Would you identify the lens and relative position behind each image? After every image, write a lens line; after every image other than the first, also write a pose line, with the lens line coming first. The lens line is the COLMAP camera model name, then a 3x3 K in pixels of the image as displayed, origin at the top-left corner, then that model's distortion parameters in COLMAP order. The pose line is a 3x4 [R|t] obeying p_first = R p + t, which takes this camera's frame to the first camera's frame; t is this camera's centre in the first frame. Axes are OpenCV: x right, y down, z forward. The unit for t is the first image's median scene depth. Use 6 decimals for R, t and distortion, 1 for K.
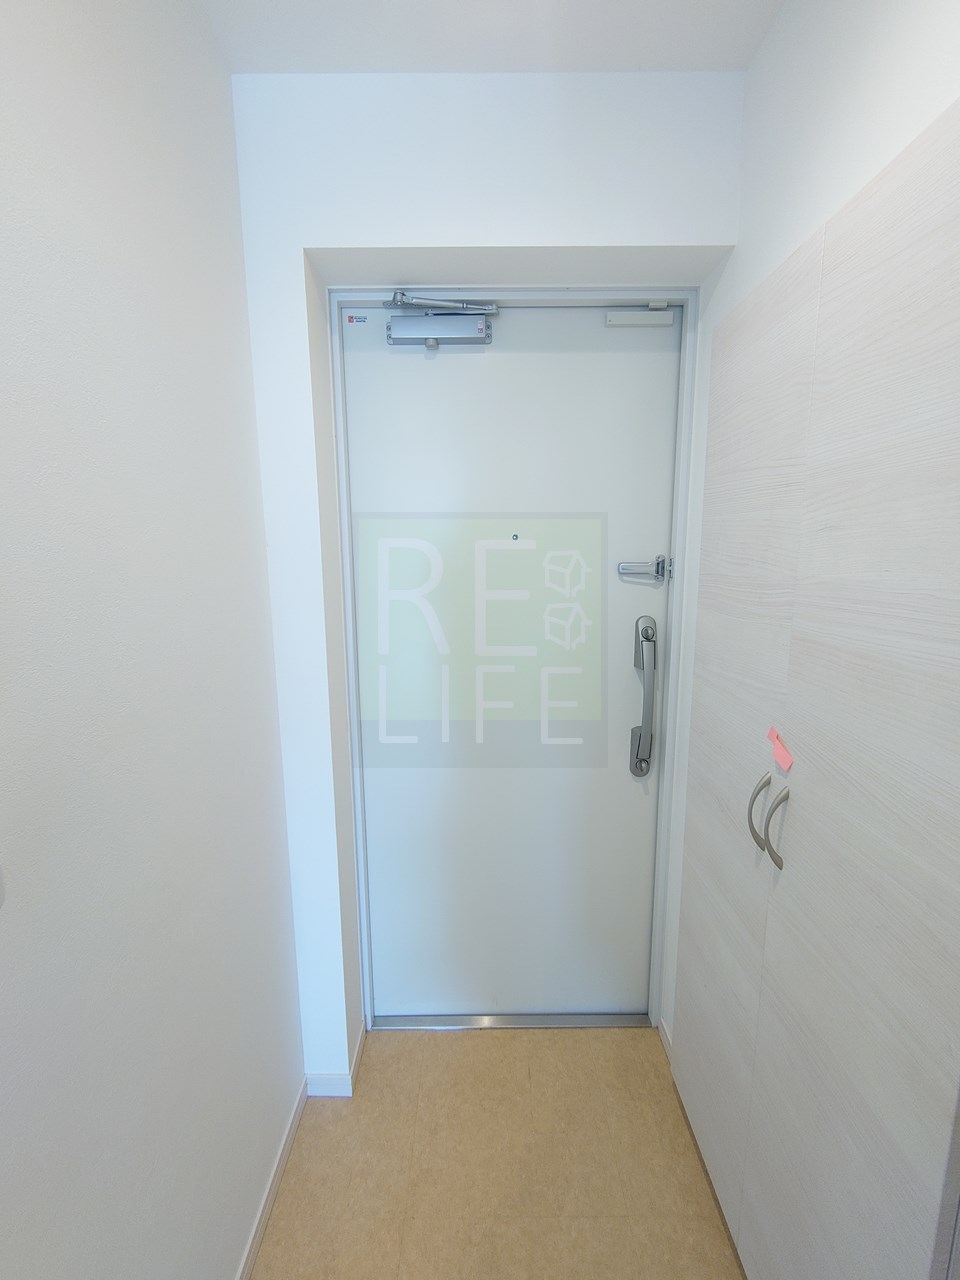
lens RADIAL K [[553.5, 0, 479.8], [0, 553.5, 641.8], [0, 0, 1]] dist [0.008697, -0.003075]
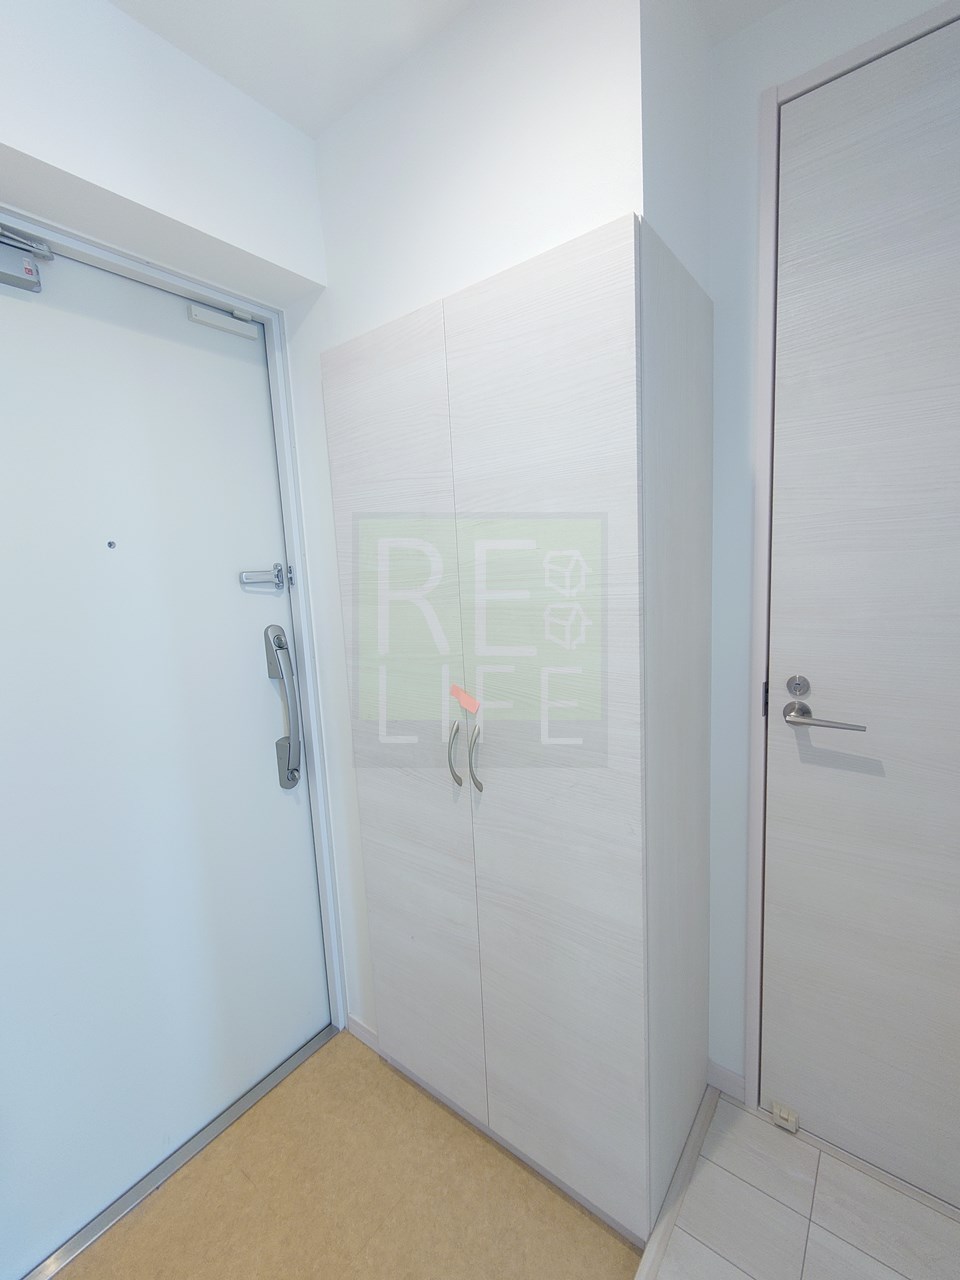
lens RADIAL K [[553.5, 0, 477.9], [0, 553.5, 639.5], [0, 0, 1]] dist [0.008697, -0.003075]
pose [[0.618111, -0.124089, 0.776235, -0.249538], [0.173795, 0.984598, 0.019006, 0.024783], [-0.766638, 0.123158, 0.630157, 0.102253]]
